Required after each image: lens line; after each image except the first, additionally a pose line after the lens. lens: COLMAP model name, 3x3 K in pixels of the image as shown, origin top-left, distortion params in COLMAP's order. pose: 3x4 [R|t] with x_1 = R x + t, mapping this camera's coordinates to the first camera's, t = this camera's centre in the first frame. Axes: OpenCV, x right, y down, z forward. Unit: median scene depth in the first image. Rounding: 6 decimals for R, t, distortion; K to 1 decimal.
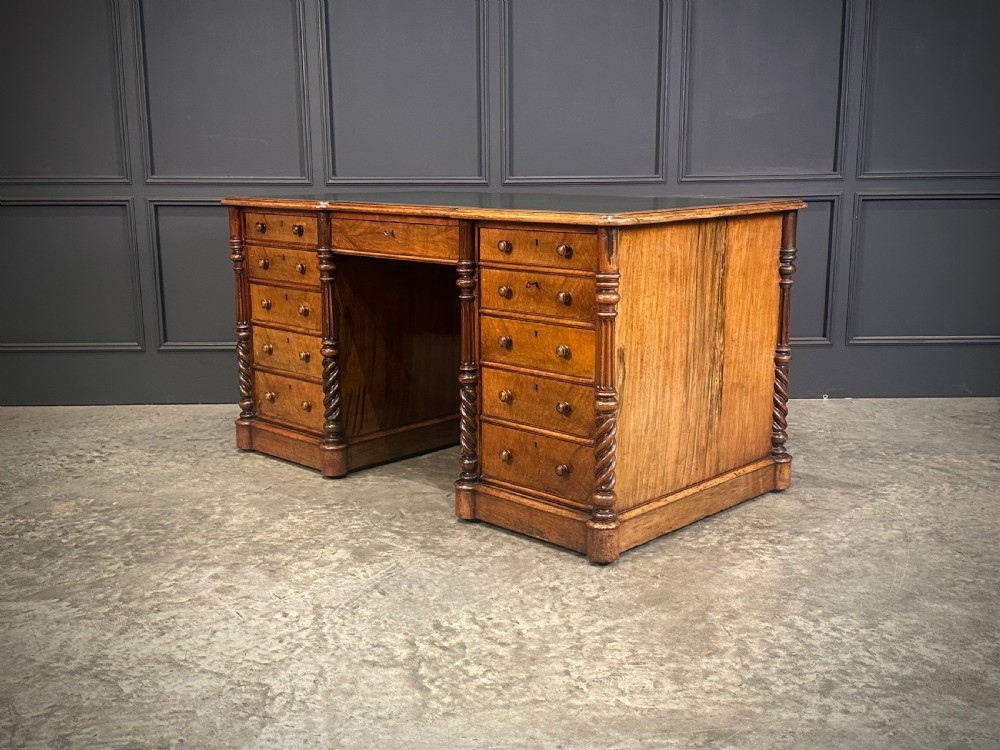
lens RADIAL K [[1150.5, 0, 495.8], [0, 1150.5, 385.9], [0, 0, 1]] dist [0.065383, 0.000000]
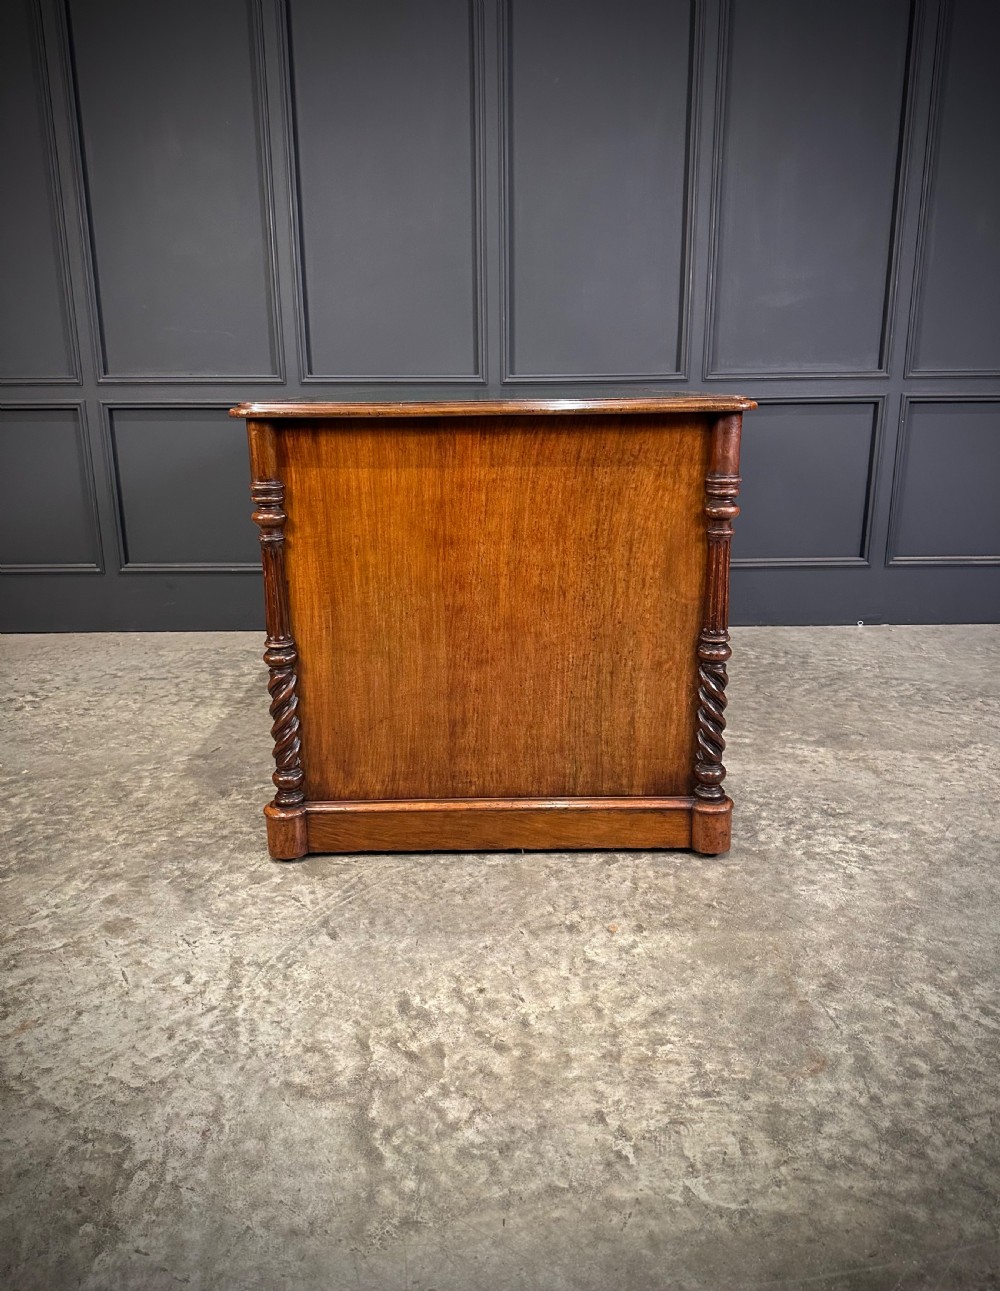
lens RADIAL K [[977.0, 0, 495.2], [0, 977.0, 640.4], [0, 0, 1]] dist [0.004712, -0.020115]
pose [[0.999995, -0.000167, -0.002999, 0.004036], [0.000347, 0.998196, 0.060038, -0.035416], [0.002984, -0.060039, 0.998192, 0.362375]]
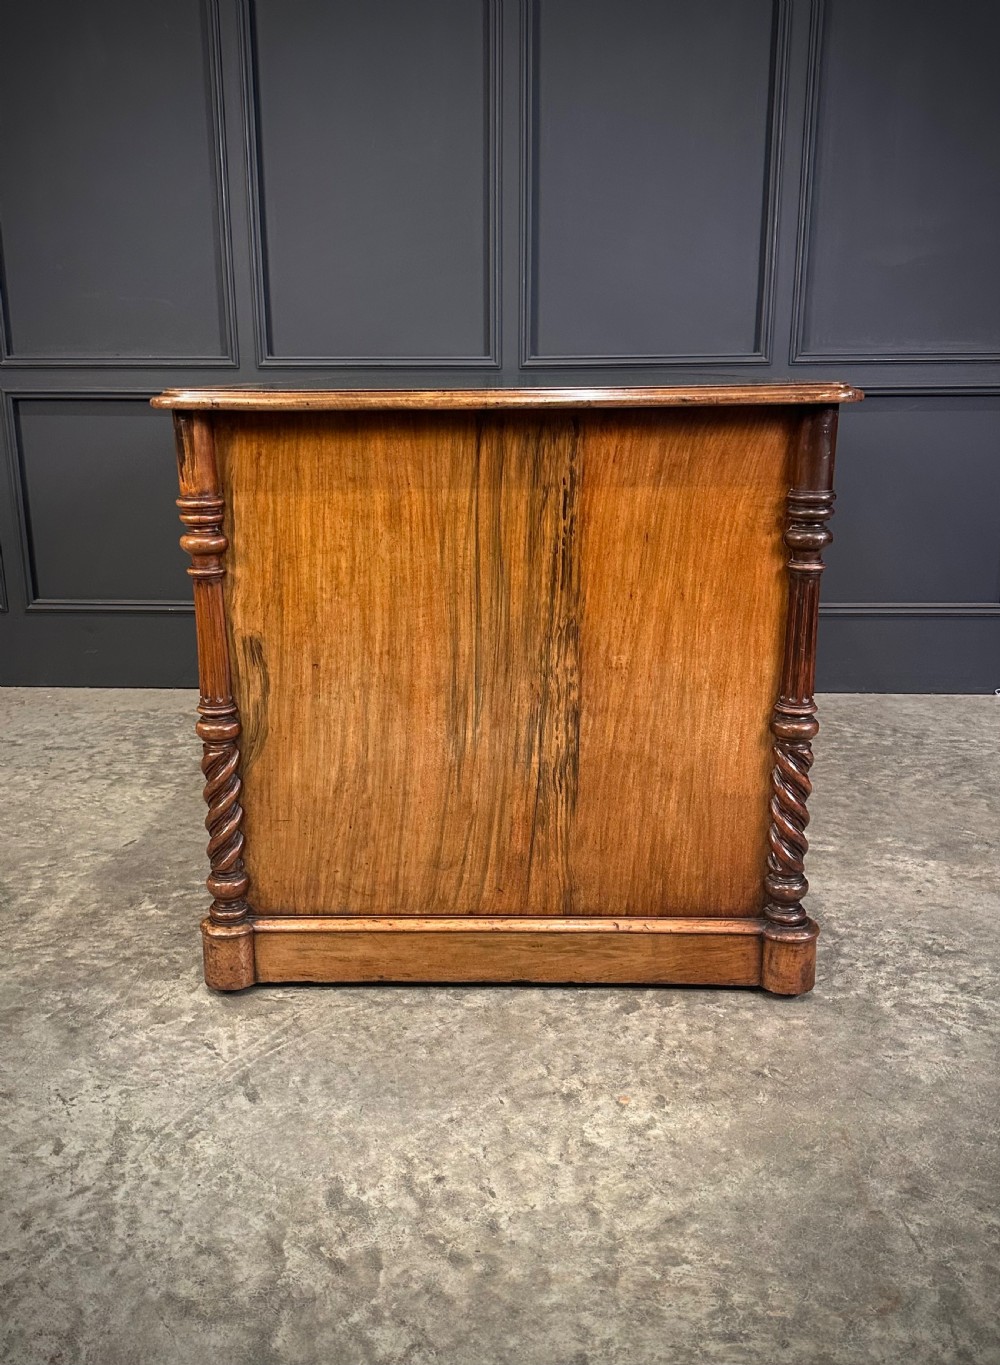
lens RADIAL K [[1255.3, 0, 464.3], [0, 1255.3, 719.3], [0, 0, 1]] dist [0.034679, -0.085087]
pose [[0.997982, 0.018414, -0.060761, 0.030595], [-0.013879, 0.997144, 0.074235, -0.037955], [0.061954, -0.073242, 0.995388, 0.384265]]
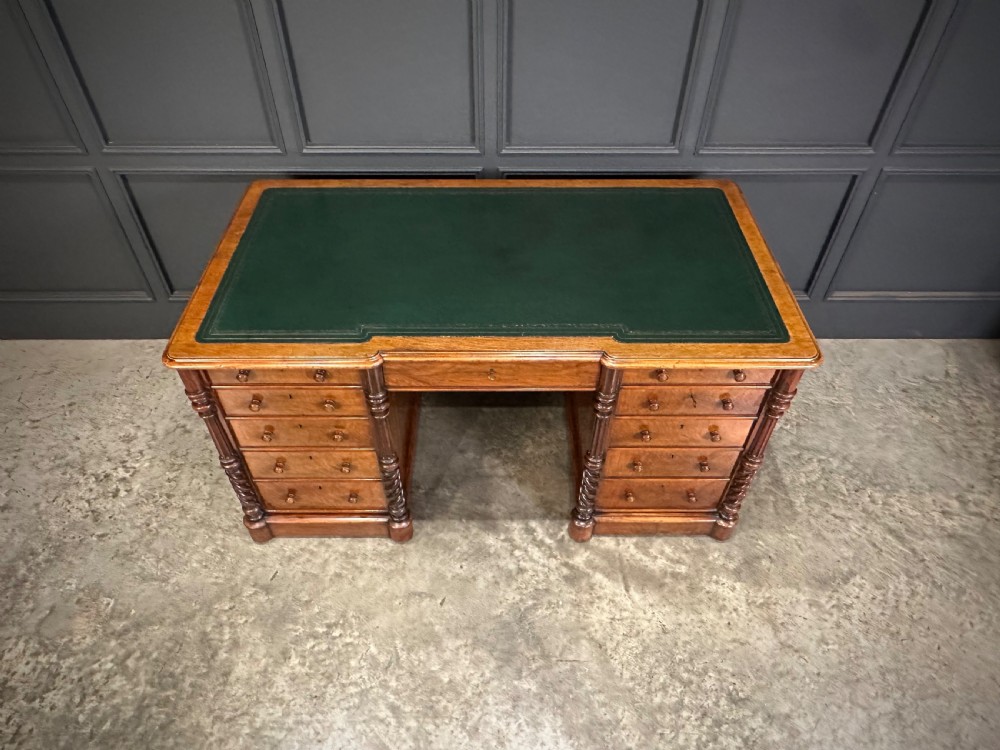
lens RADIAL K [[677.4, 0, 495.2], [0, 677.4, 398.5], [0, 0, 1]] dist [-0.058542, 0.055139]
pose [[0.999949, 0.008222, 0.005928, 0.002702], [-0.010136, 0.815438, 0.578755, -0.472859], [-0.000075, -0.578785, 0.815480, 0.684498]]
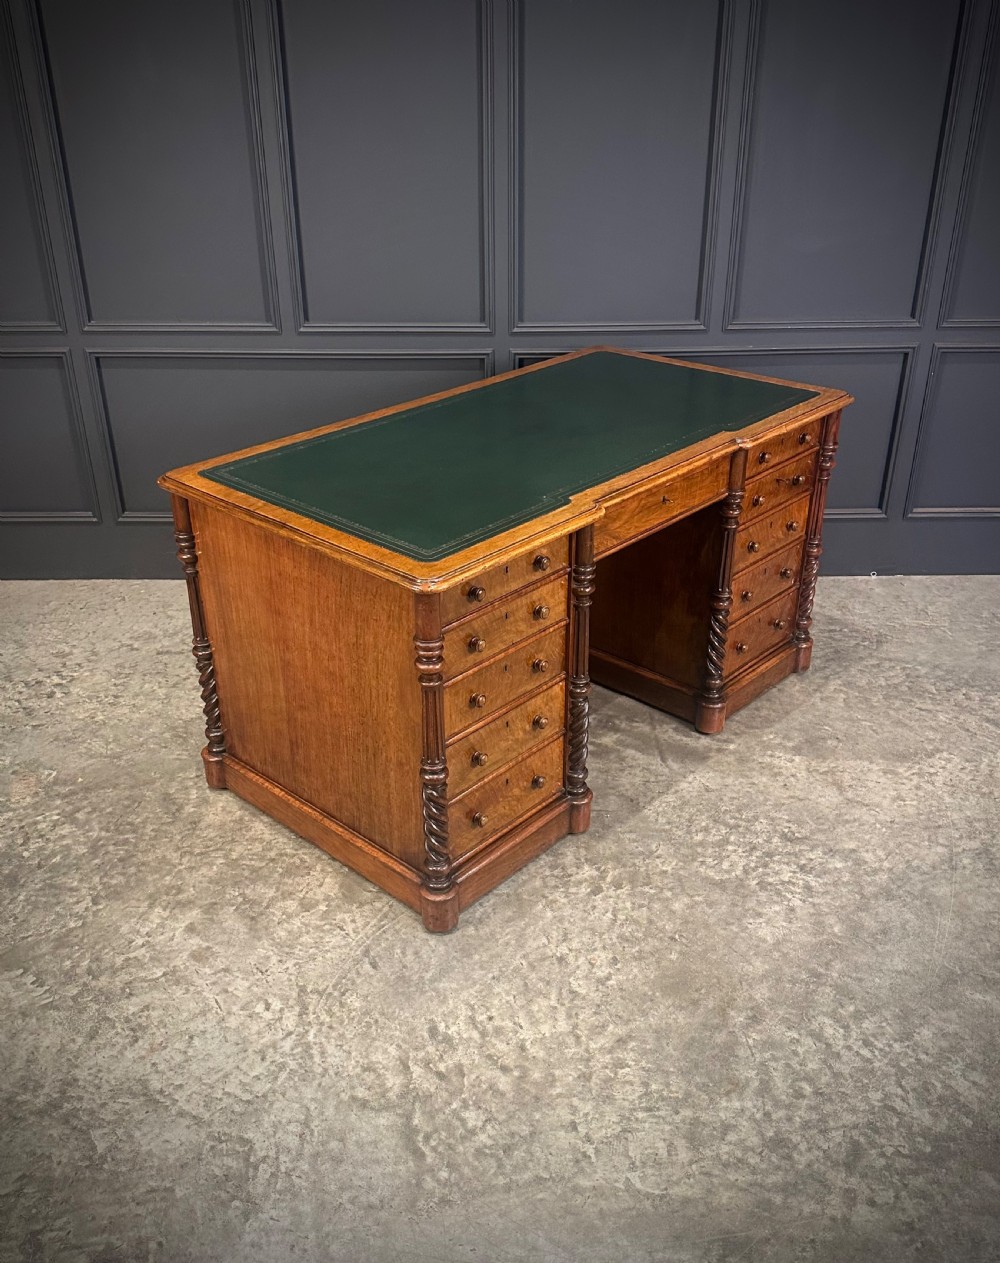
lens RADIAL K [[1187.0, 0, 494.0], [0, 1187.0, 687.3], [0, 0, 1]] dist [0.098154, -0.156193]
pose [[0.999958, 0.005639, -0.007221, 0.002424], [-0.003174, 0.952556, 0.304348, -0.285298], [0.008595, -0.304312, 0.952534, 0.147754]]
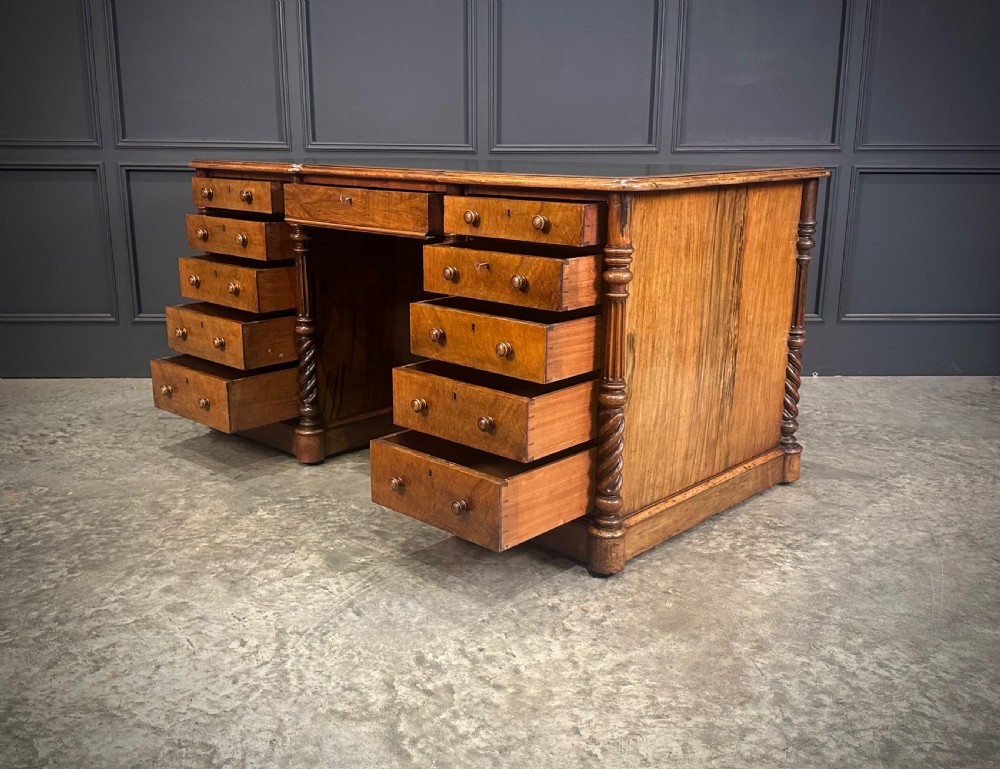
lens RADIAL K [[1009.5, 0, 491.3], [0, 1009.5, 397.8], [0, 0, 1]] dist [0.033084, 0.000000]
pose [[0.999797, 0.006393, 0.019093, -0.011269], [-0.007398, 0.998565, 0.053040, -0.022078], [-0.018726, -0.053171, 0.998410, 0.216205]]
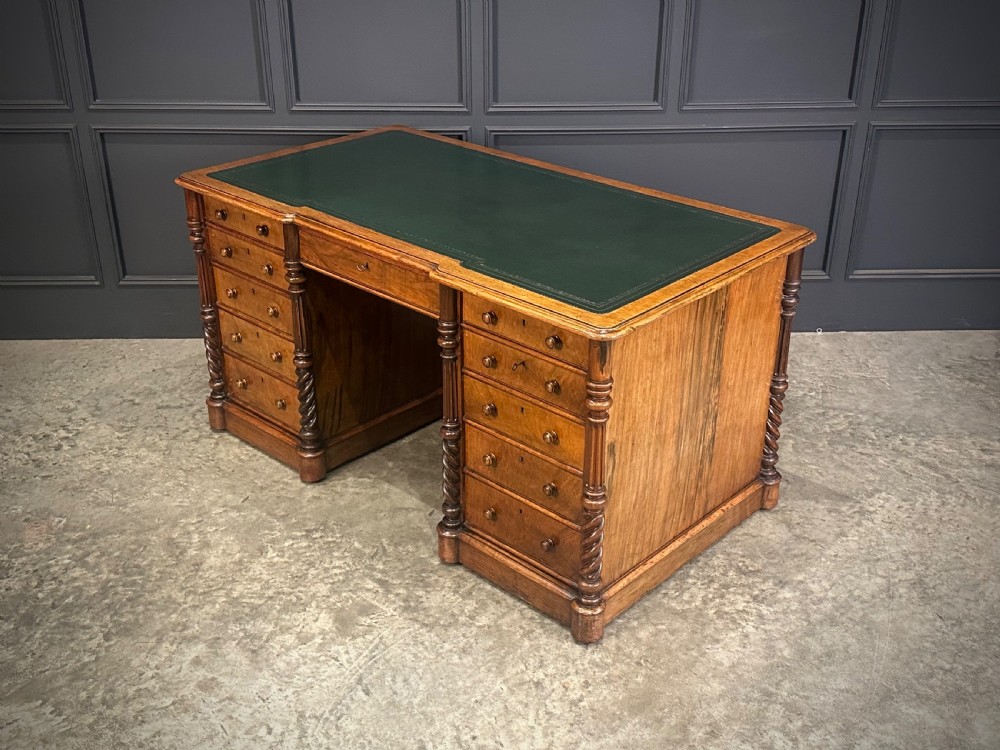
lens RADIAL K [[1150.5, 0, 504.3], [0, 1150.5, 405.8], [0, 0, 1]] dist [0.065383, 0.000000]
pose [[0.999698, -0.002207, 0.024493, -0.002648], [-0.004677, 0.960720, 0.277481, -0.301492], [-0.024143, -0.277512, 0.960419, 0.092273]]
